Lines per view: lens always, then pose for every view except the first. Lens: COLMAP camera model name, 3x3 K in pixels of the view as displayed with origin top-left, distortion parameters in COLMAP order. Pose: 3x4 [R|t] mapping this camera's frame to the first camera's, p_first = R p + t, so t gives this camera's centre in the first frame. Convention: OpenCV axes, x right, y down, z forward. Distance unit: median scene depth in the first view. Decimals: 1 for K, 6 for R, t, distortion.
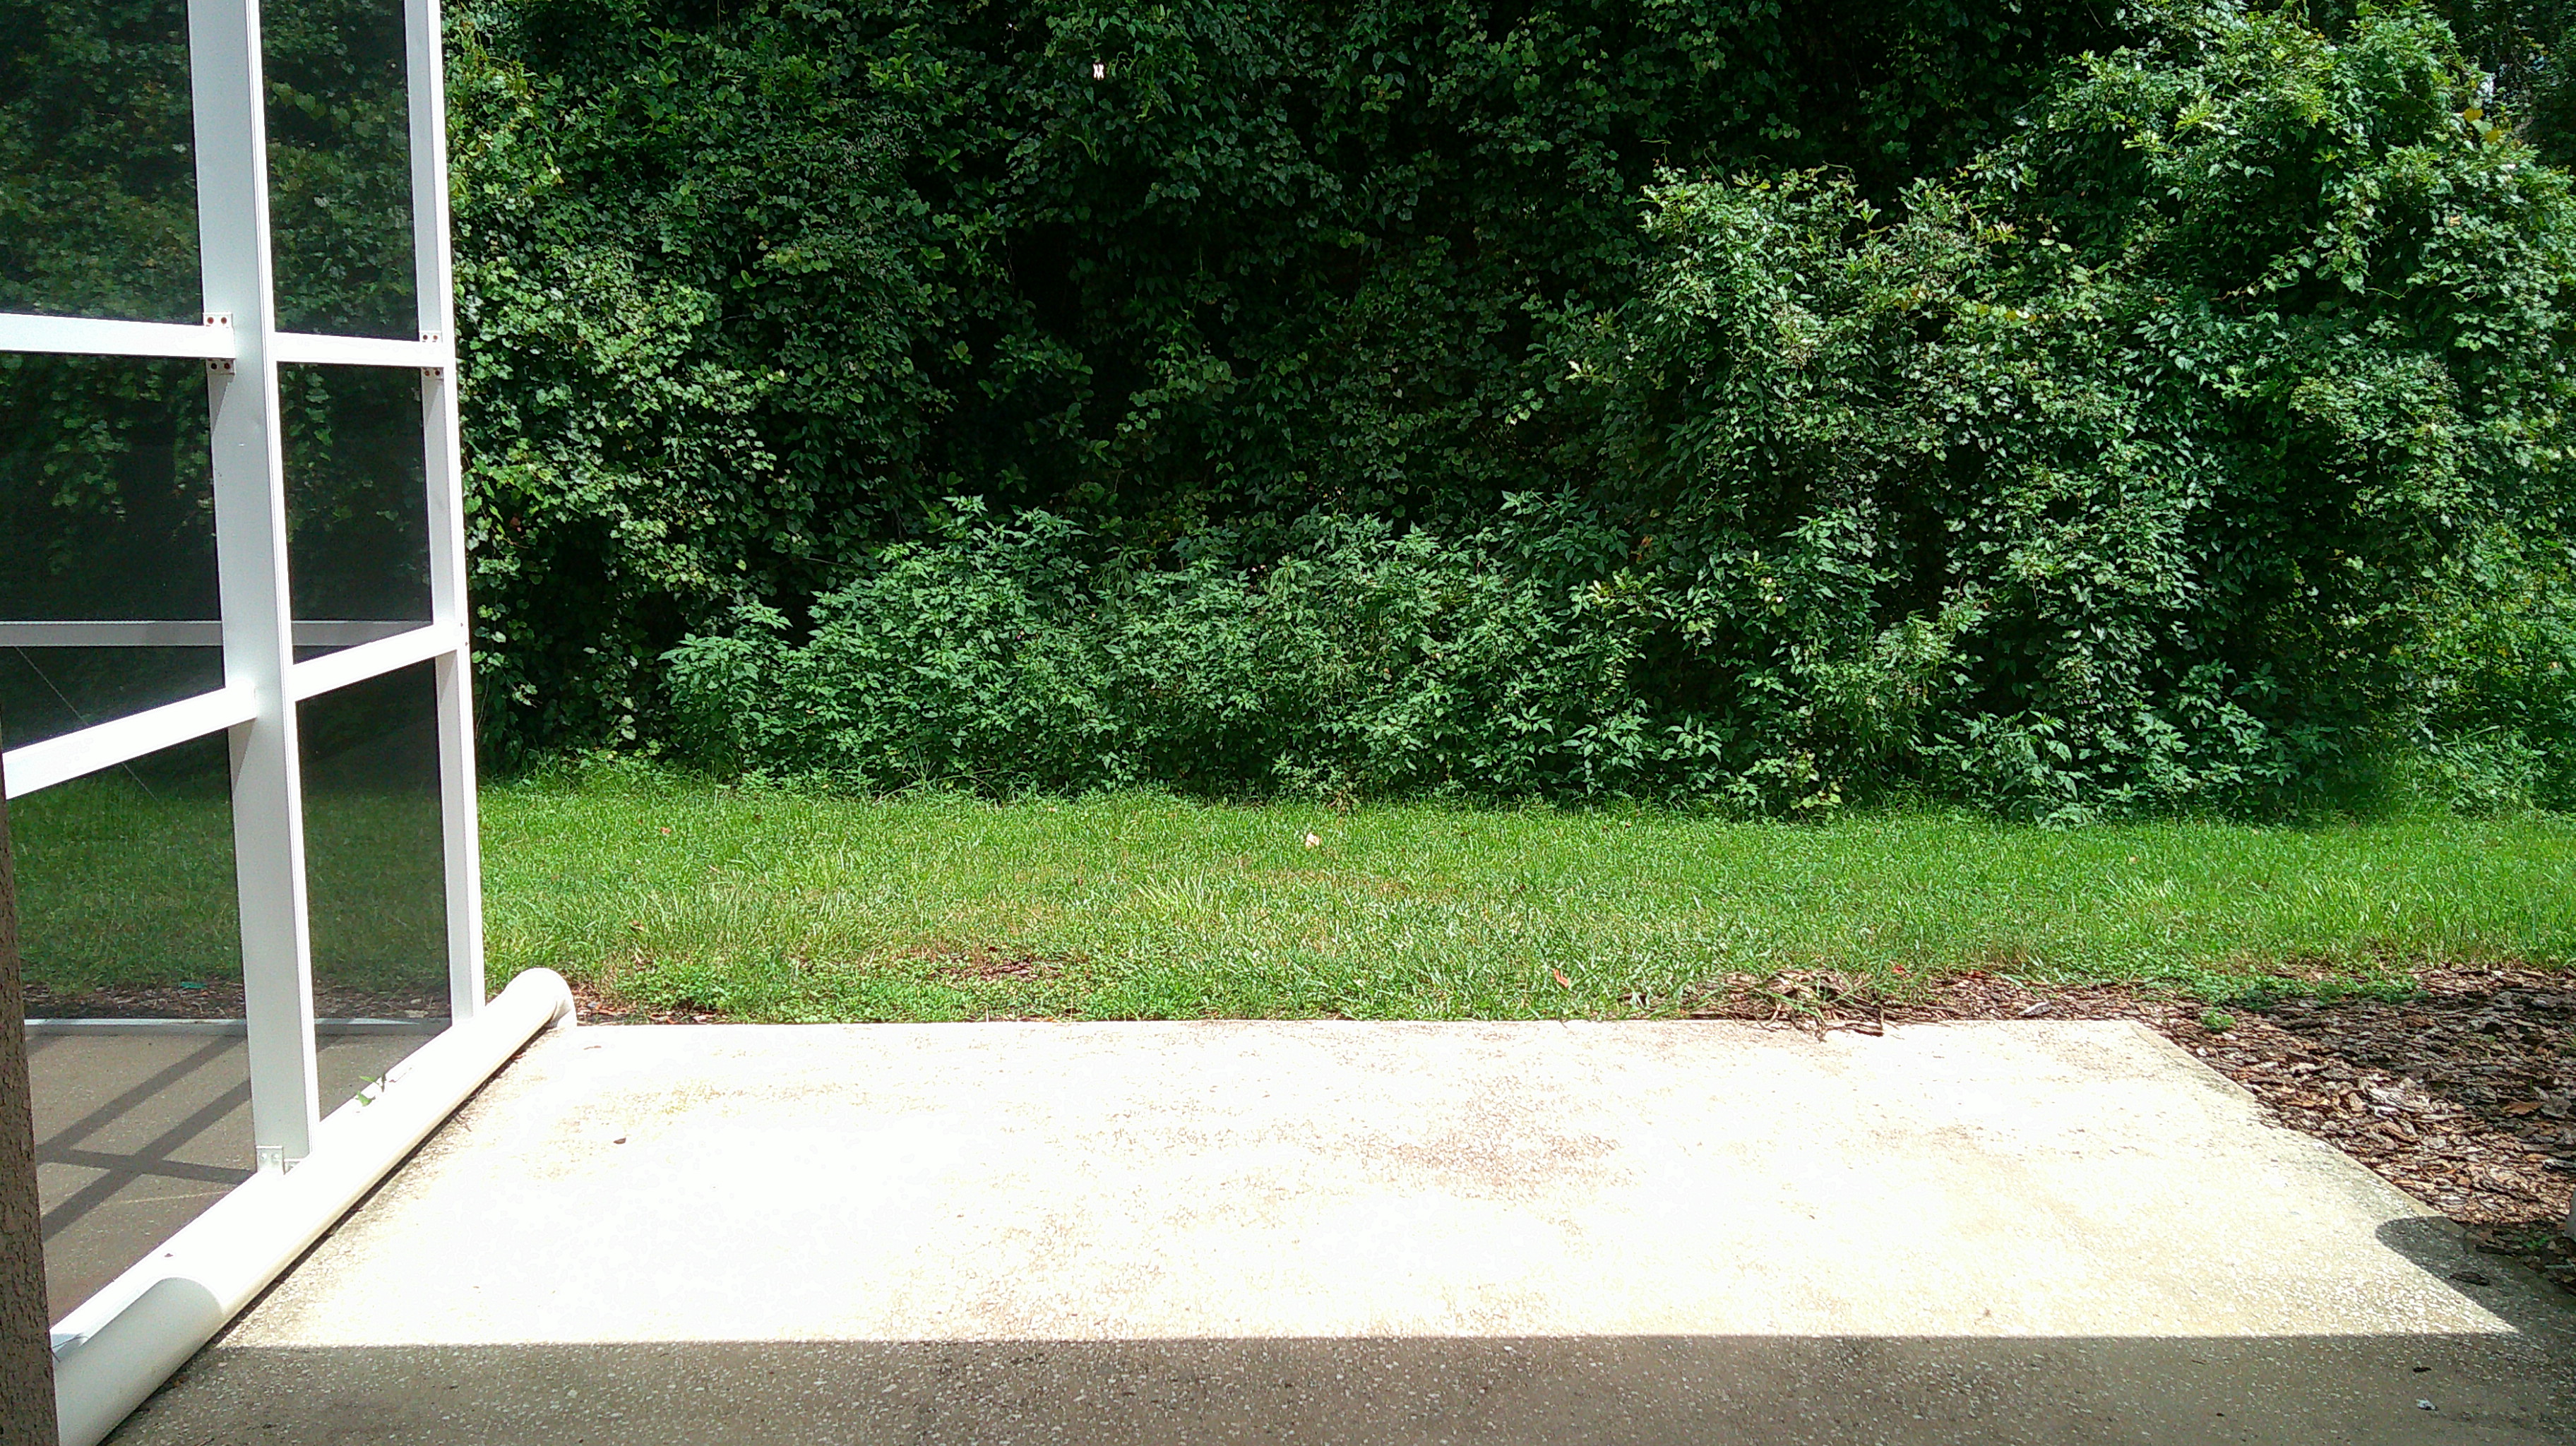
lens RADIAL K [[2336.3, 0, 1346.9], [0, 2336.3, 727.7], [0, 0, 1]] dist [0.051313, -0.016767]
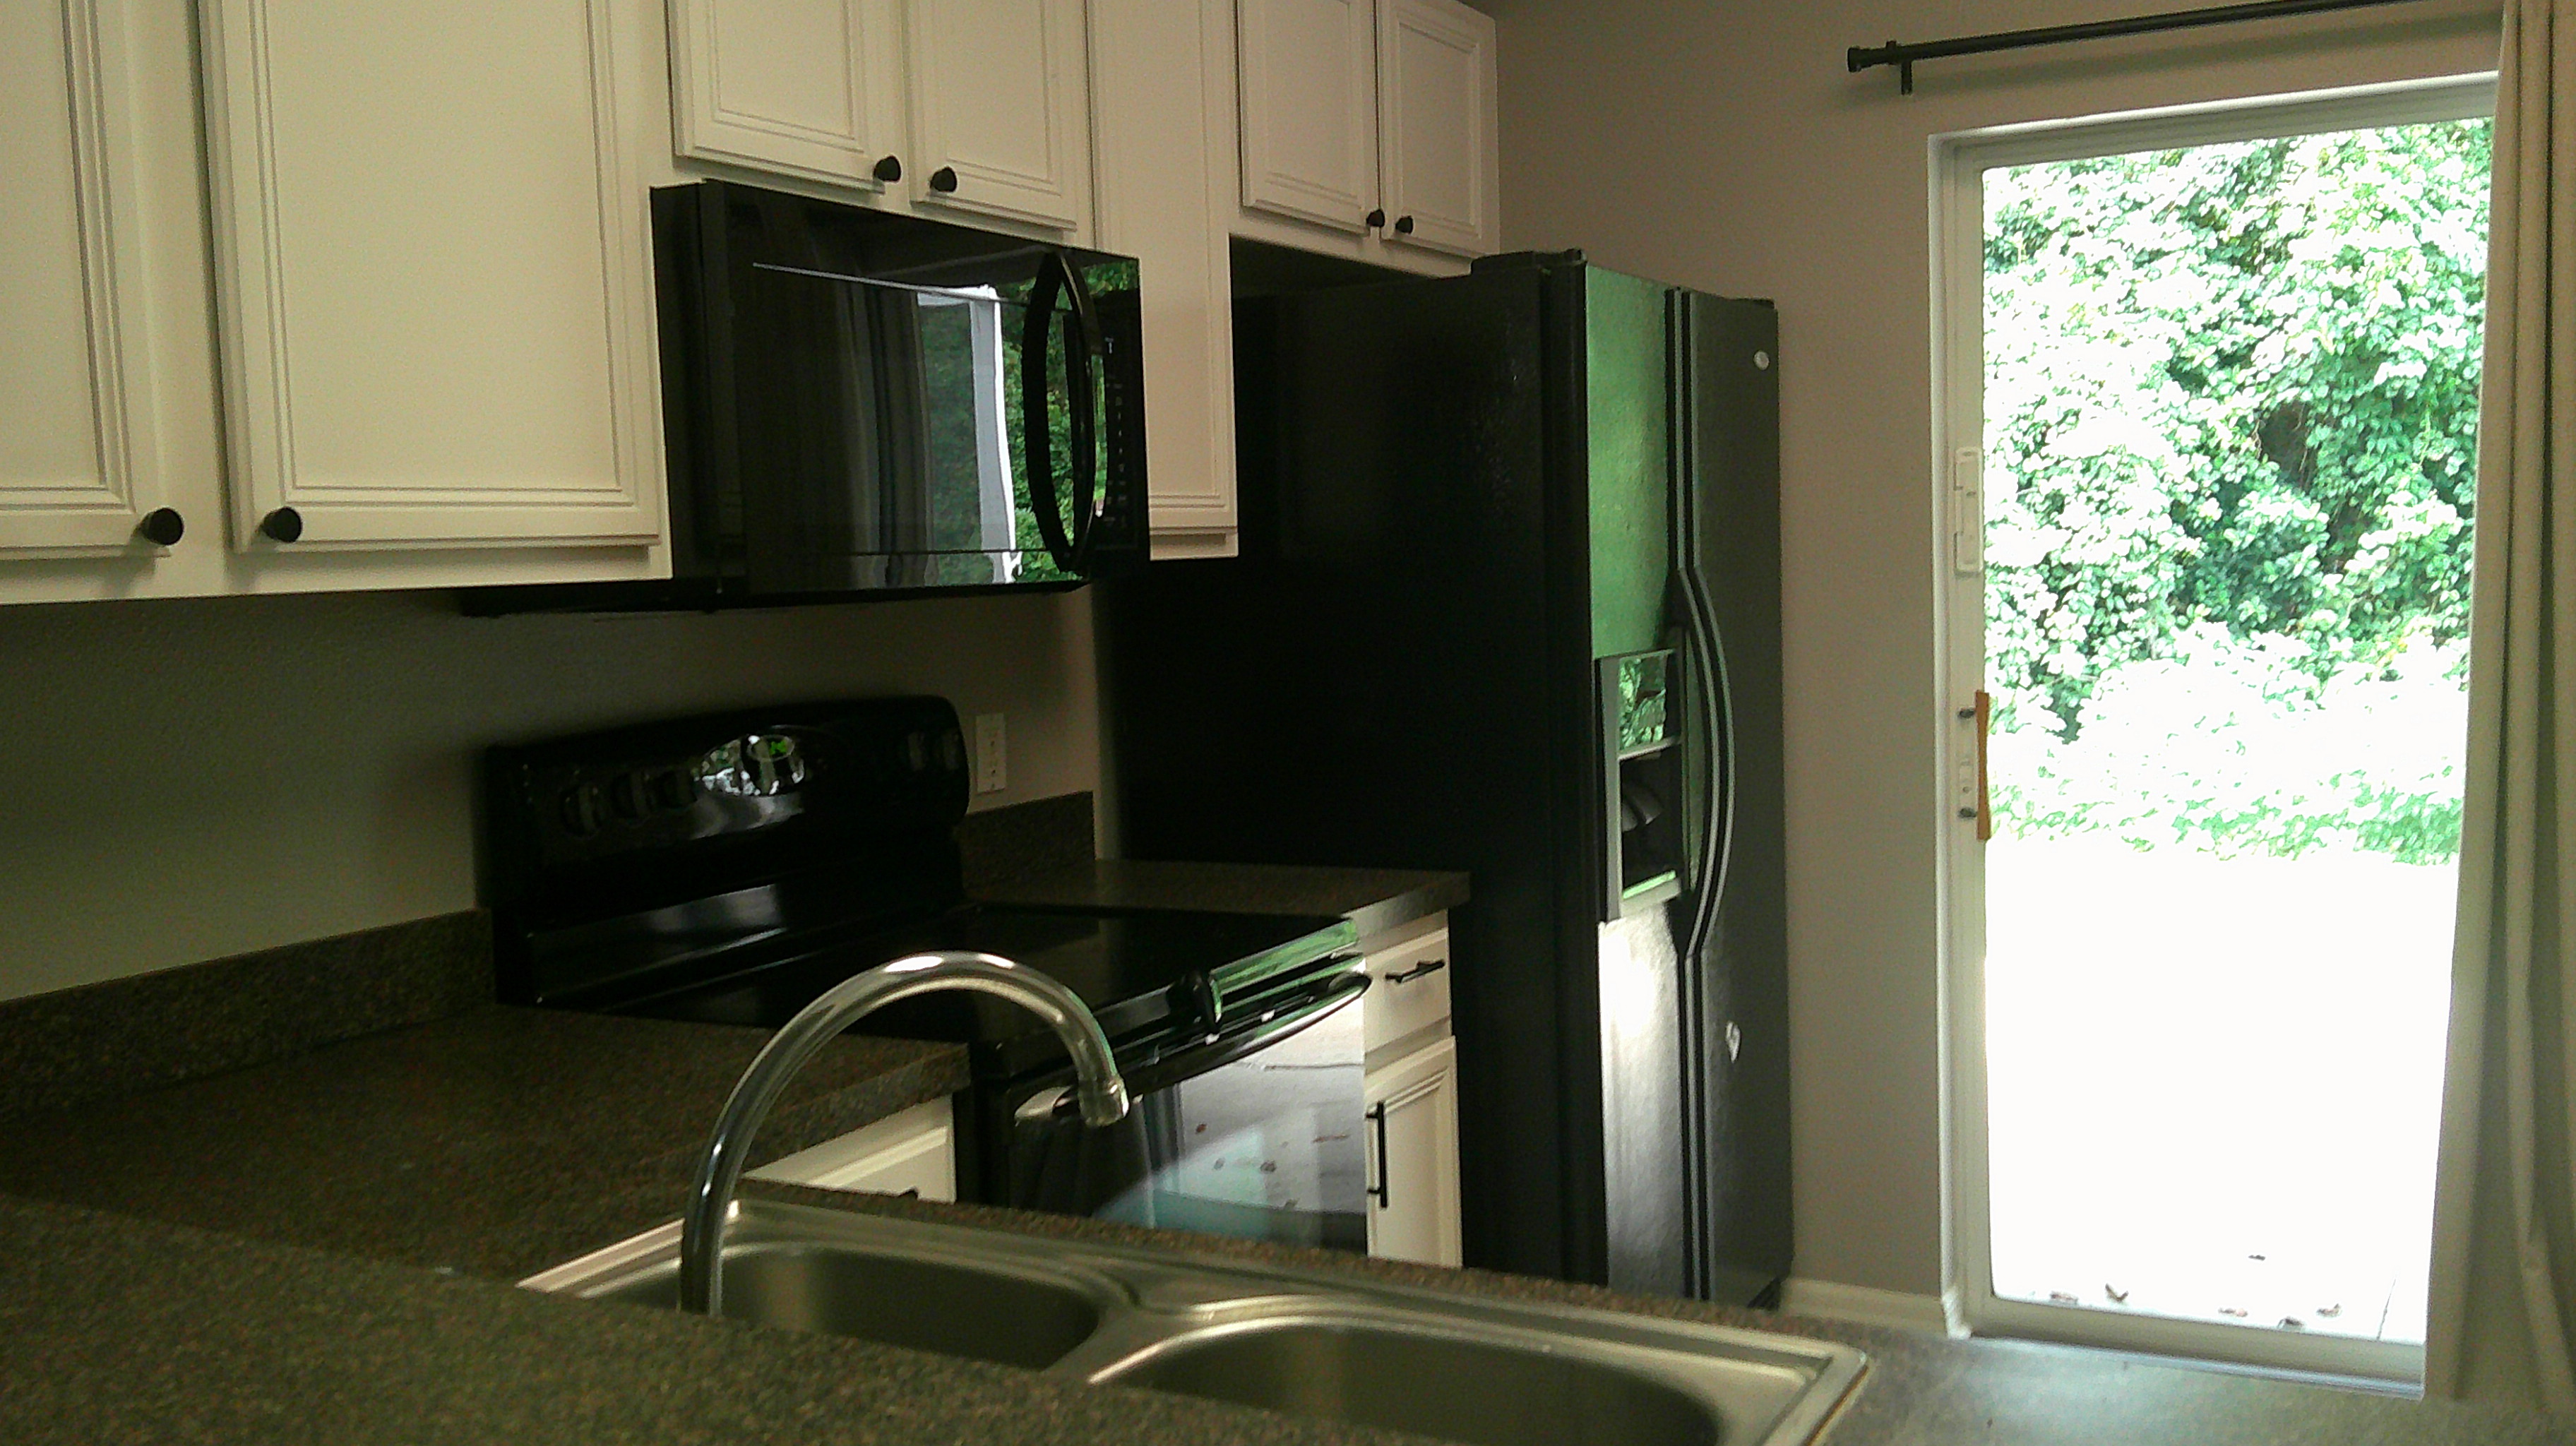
lens RADIAL K [[2336.3, 0, 1318.1], [0, 2336.3, 763.5], [0, 0, 1]] dist [0.051313, -0.016767]
pose [[0.859894, 0.012771, -0.510313, 0.066789], [-0.033343, 0.998957, -0.031183, 0.028875], [0.509382, 0.043830, 0.859423, -0.306202]]
